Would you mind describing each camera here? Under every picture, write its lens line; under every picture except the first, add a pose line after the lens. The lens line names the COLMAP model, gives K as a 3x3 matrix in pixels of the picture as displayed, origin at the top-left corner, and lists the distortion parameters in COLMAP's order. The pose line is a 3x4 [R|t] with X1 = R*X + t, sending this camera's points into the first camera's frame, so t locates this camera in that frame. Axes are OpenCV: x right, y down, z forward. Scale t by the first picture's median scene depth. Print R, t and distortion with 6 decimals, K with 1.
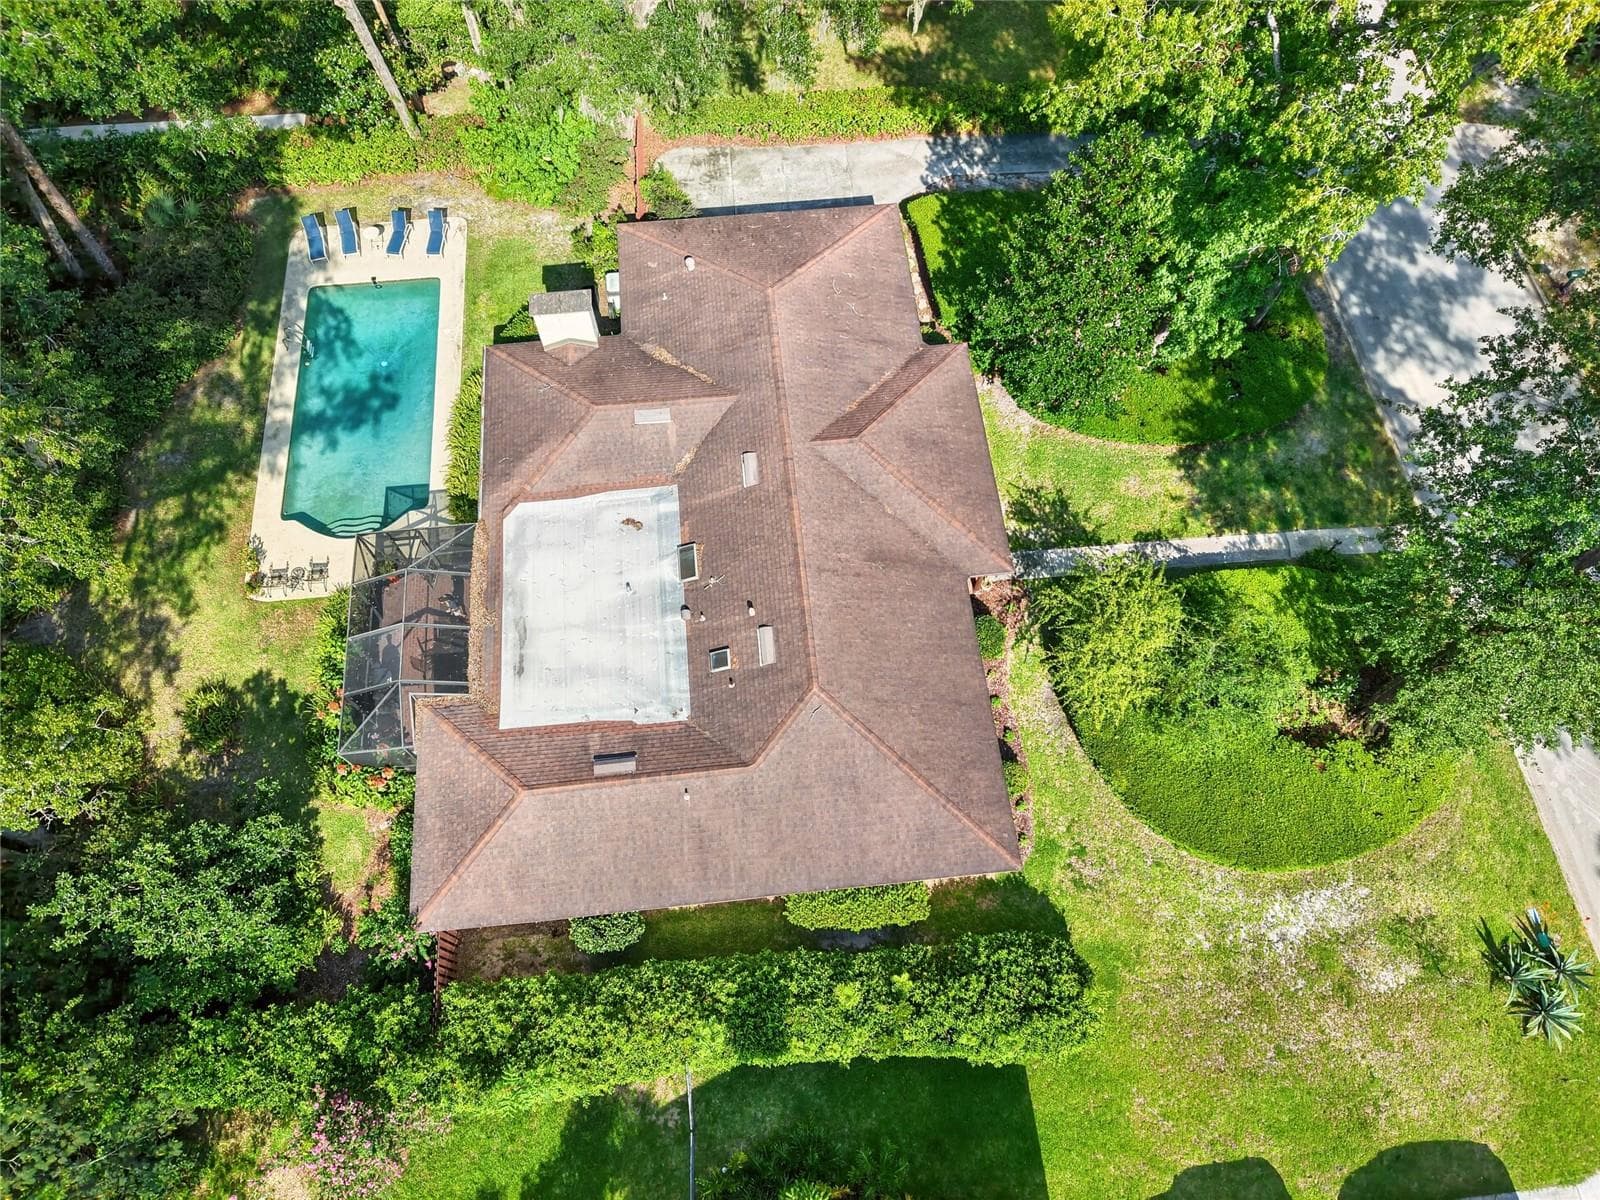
lens RADIAL K [[1119.6, 0, 800.0], [0, 1119.6, 600.0], [0, 0, 1]] dist [0.002091, -0.001435]
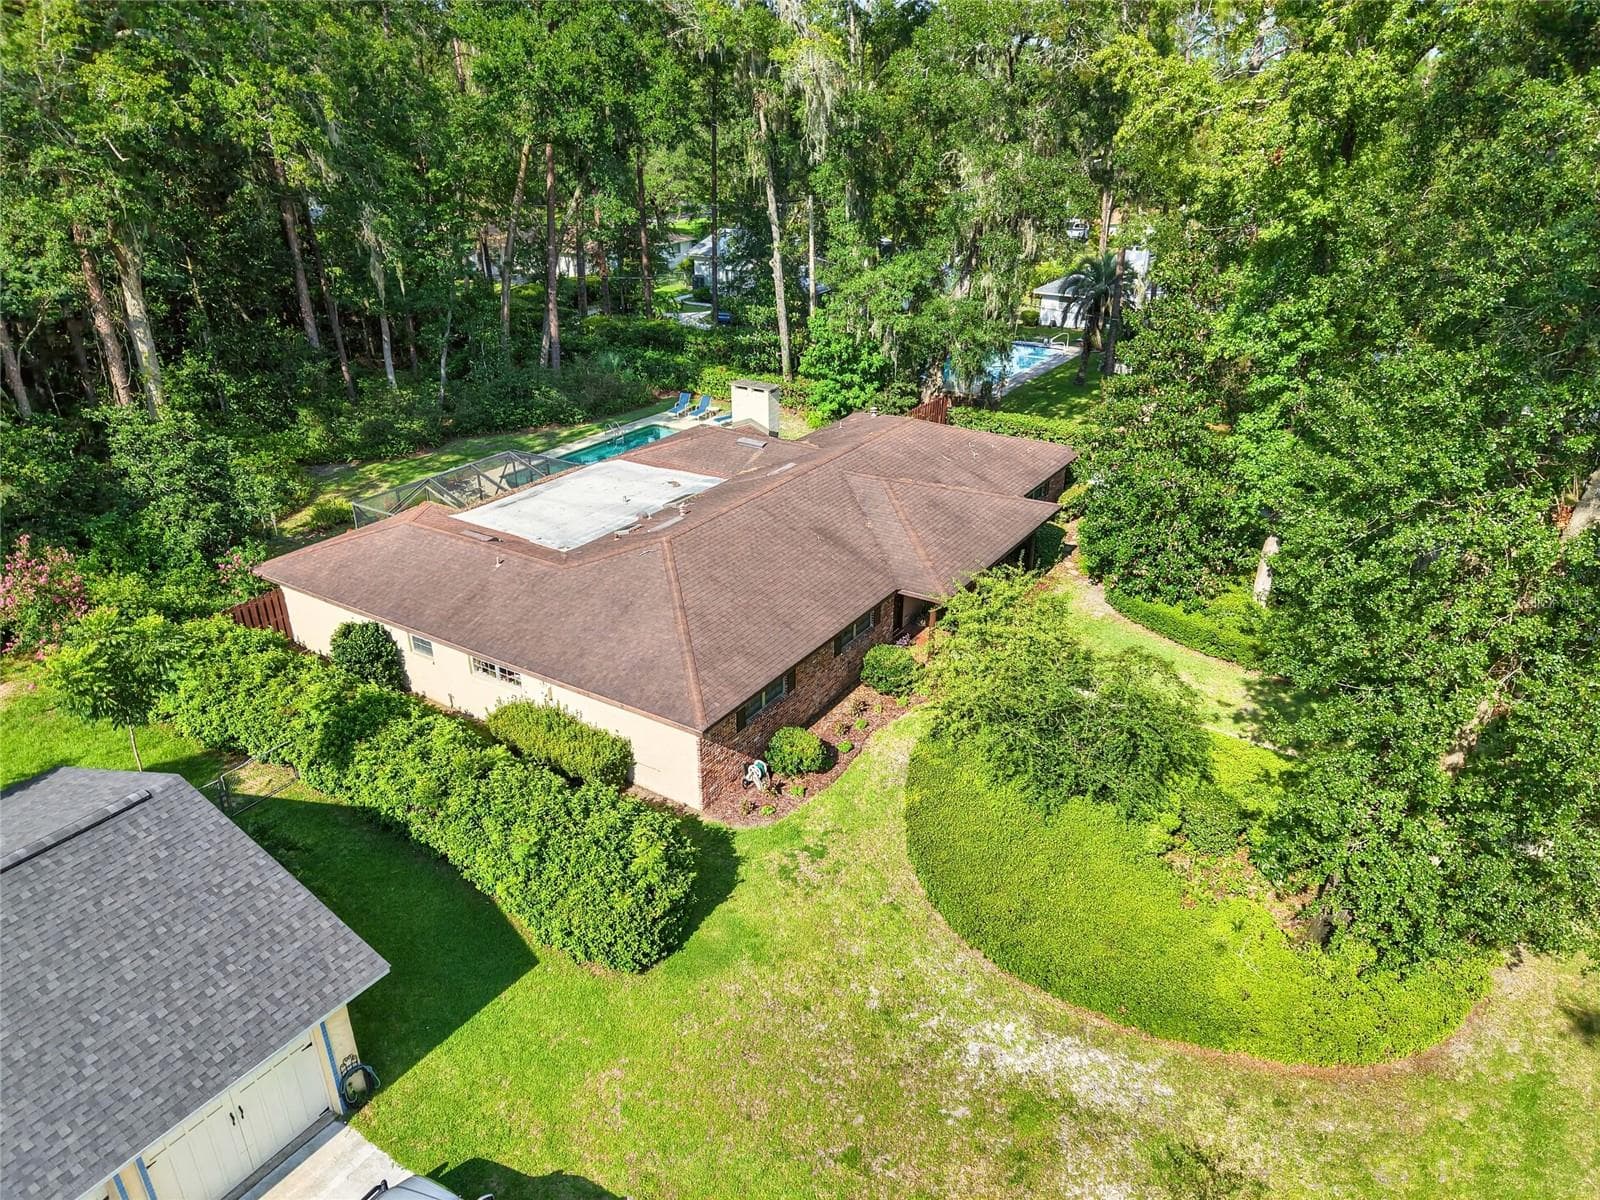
lens RADIAL K [[1136.5, 0, 800.0], [0, 1136.5, 600.0], [0, 0, 1]] dist [0.005173, 0.001559]
pose [[0.771601, 0.242518, -0.588063, 0.646091], [-0.574202, 0.663355, -0.479846, 0.483675], [0.273723, 0.707916, 0.651100, 0.399655]]
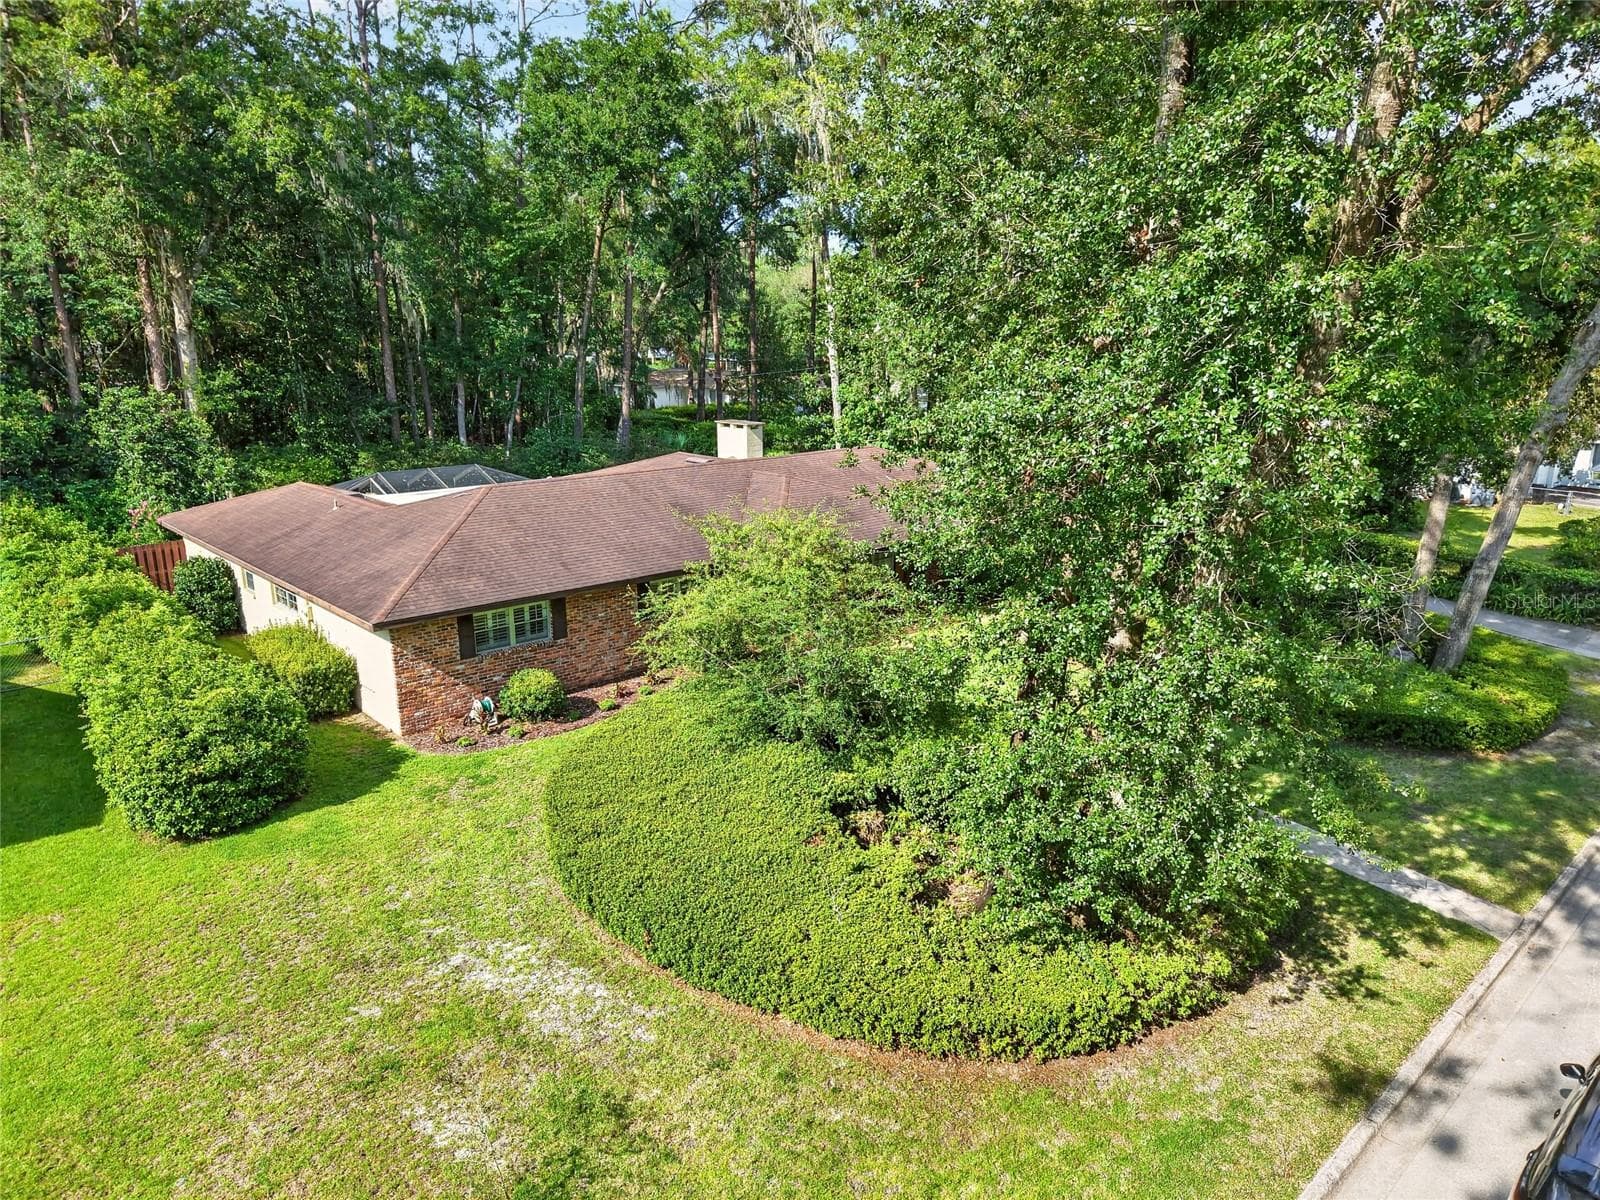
lens RADIAL K [[1119.6, 0, 800.0], [0, 1119.6, 600.0], [0, 0, 1]] dist [0.002091, -0.001435]
pose [[0.585173, 0.171137, -0.792644, 0.847342], [-0.737151, 0.519578, -0.432025, 0.316258], [0.337905, 0.837108, 0.430197, 0.711466]]
